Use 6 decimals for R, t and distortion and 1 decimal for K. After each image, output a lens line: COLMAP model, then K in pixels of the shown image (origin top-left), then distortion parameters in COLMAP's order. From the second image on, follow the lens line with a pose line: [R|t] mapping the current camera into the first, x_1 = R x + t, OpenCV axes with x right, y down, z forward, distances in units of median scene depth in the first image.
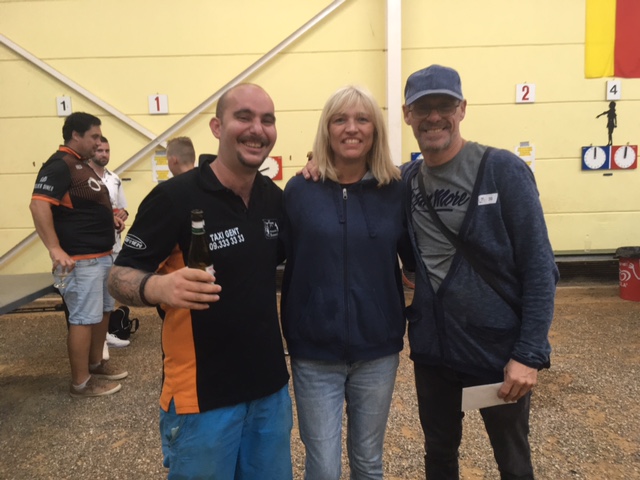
lens RADIAL K [[544.4, 0, 320.0], [0, 544.4, 243.5], [0, 0, 1]] dist [0.071714, -0.109255]
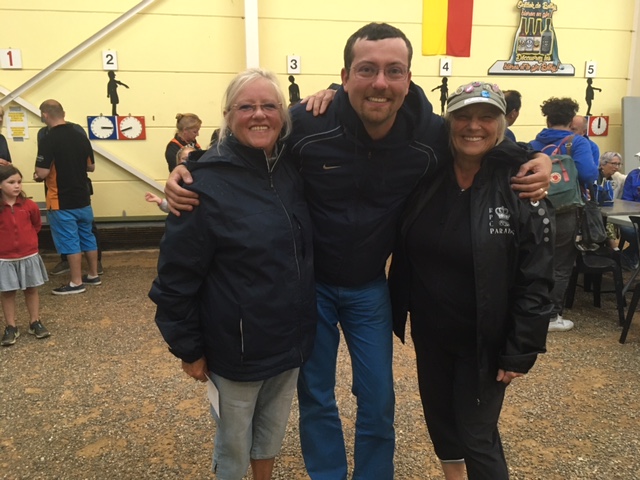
lens RADIAL K [[544.4, 0, 320.0], [0, 544.4, 243.5], [0, 0, 1]] dist [0.071714, -0.109255]
pose [[0.980489, -0.015790, 0.195941, 0.047841], [0.003497, 0.998012, 0.062926, 0.014711], [-0.196545, -0.061013, 0.978595, -0.087588]]
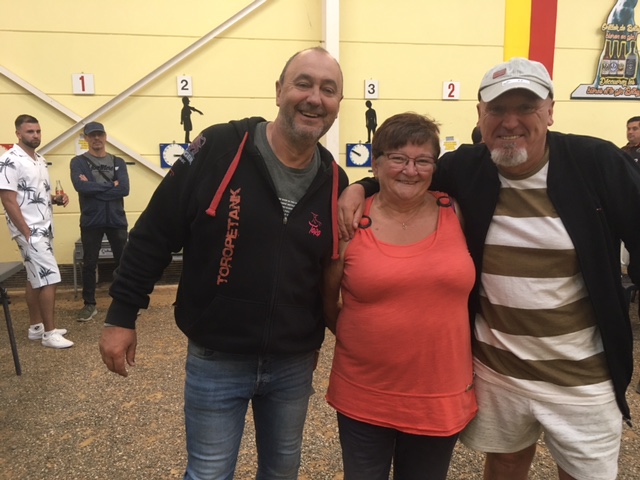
lens RADIAL K [[544.4, 0, 320.0], [0, 544.4, 243.5], [0, 0, 1]] dist [0.071714, -0.109255]
pose [[0.983470, -0.006058, 0.180970, -0.069823], [0.002677, 0.999817, 0.018921, 0.001404], [-0.181052, -0.018123, 0.983307, -0.001391]]
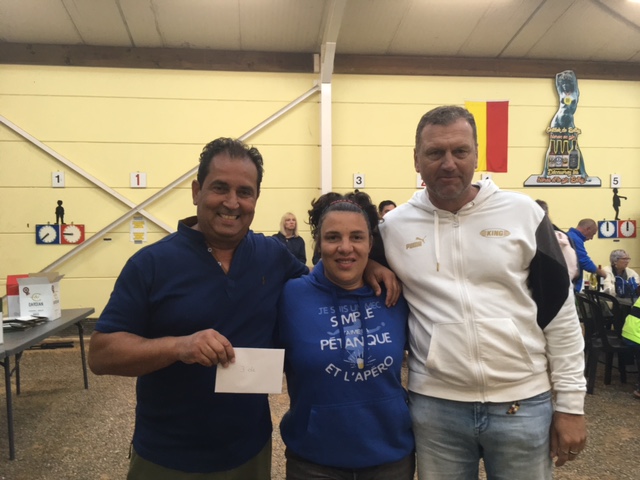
lens RADIAL K [[544.4, 0, 320.0], [0, 544.4, 243.5], [0, 0, 1]] dist [0.071714, -0.109255]
pose [[0.992447, 0.017325, 0.121443, -0.034693], [-0.003676, 0.993732, -0.111729, 0.026947], [-0.122618, 0.110438, 0.986290, -0.262548]]
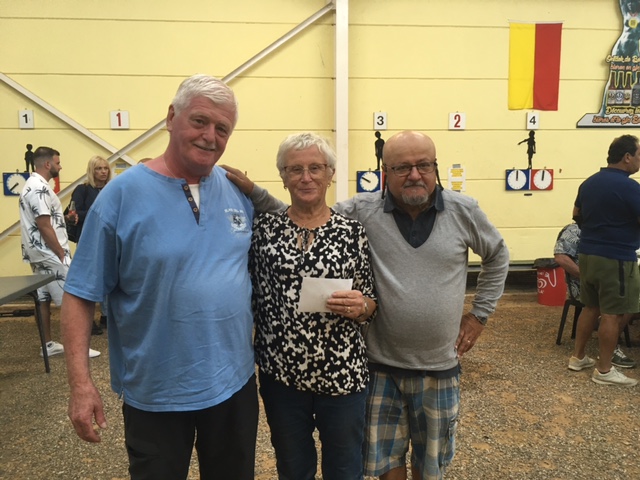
lens RADIAL K [[544.4, 0, 320.0], [0, 544.4, 243.5], [0, 0, 1]] dist [0.071714, -0.109255]
pose [[0.995210, 0.010031, 0.097242, -0.012494], [-0.007417, 0.999602, -0.027204, 0.009457], [-0.097477, 0.026353, 0.994889, -0.081381]]
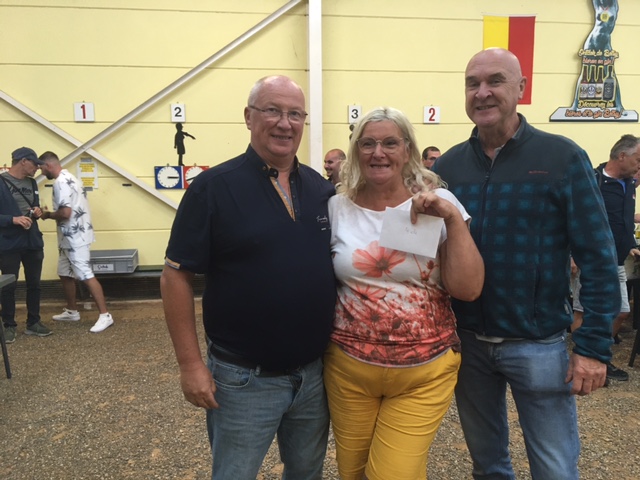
lens RADIAL K [[544.4, 0, 320.0], [0, 544.4, 243.5], [0, 0, 1]] dist [0.071714, -0.109255]
pose [[0.989476, 0.000424, 0.144696, -0.011910], [0.002125, 0.999845, -0.017457, 0.006833], [-0.144681, 0.017581, 0.989322, -0.061494]]
